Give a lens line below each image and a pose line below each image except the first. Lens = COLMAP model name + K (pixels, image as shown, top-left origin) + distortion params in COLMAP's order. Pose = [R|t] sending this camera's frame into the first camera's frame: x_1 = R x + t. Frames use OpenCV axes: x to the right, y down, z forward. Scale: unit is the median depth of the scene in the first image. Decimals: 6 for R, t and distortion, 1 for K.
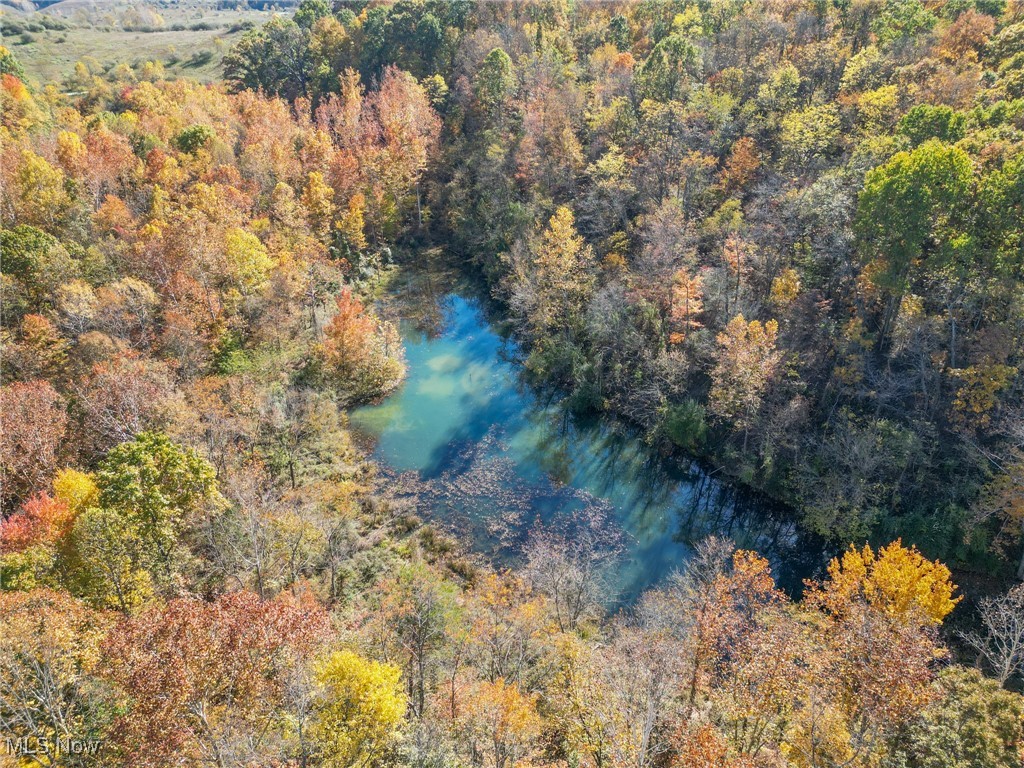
lens RADIAL K [[714.9, 0, 512.0], [0, 714.9, 384.0], [0, 0, 1]] dist [0.038195, 0.000386]
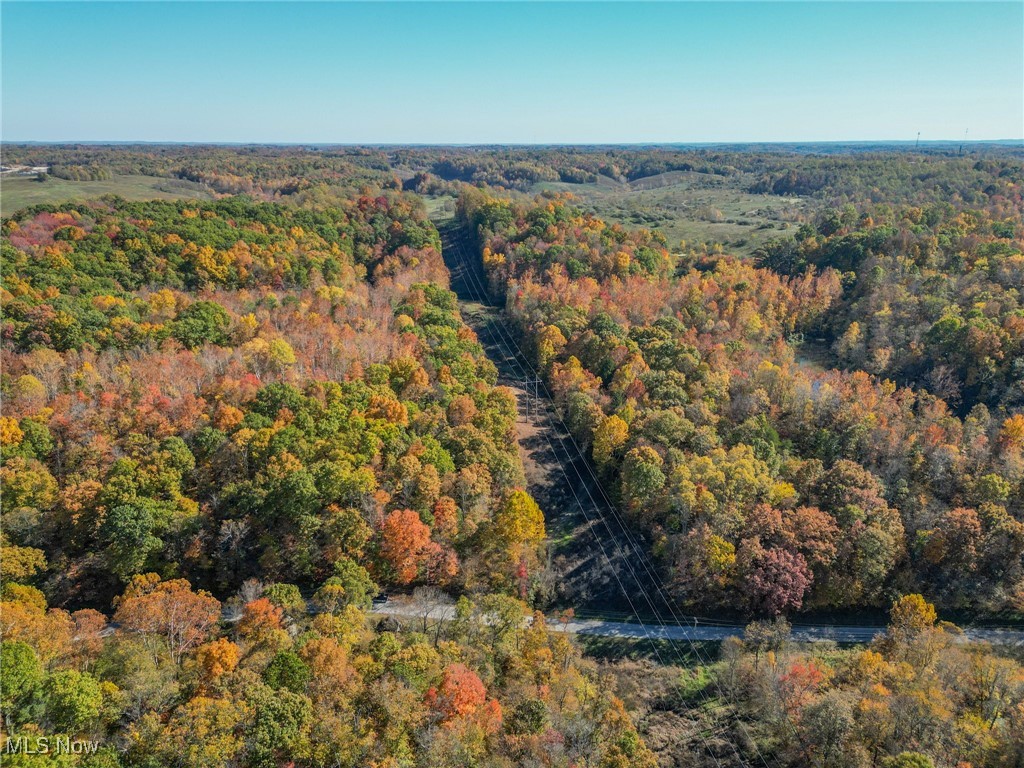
lens RADIAL K [[714.9, 0, 512.0], [0, 714.9, 384.0], [0, 0, 1]] dist [0.038195, 0.000386]
pose [[0.800645, 0.213671, -0.559743, 0.400383], [-0.310864, 0.946803, -0.083230, 0.437350], [0.512182, 0.240641, 0.824476, -1.372445]]
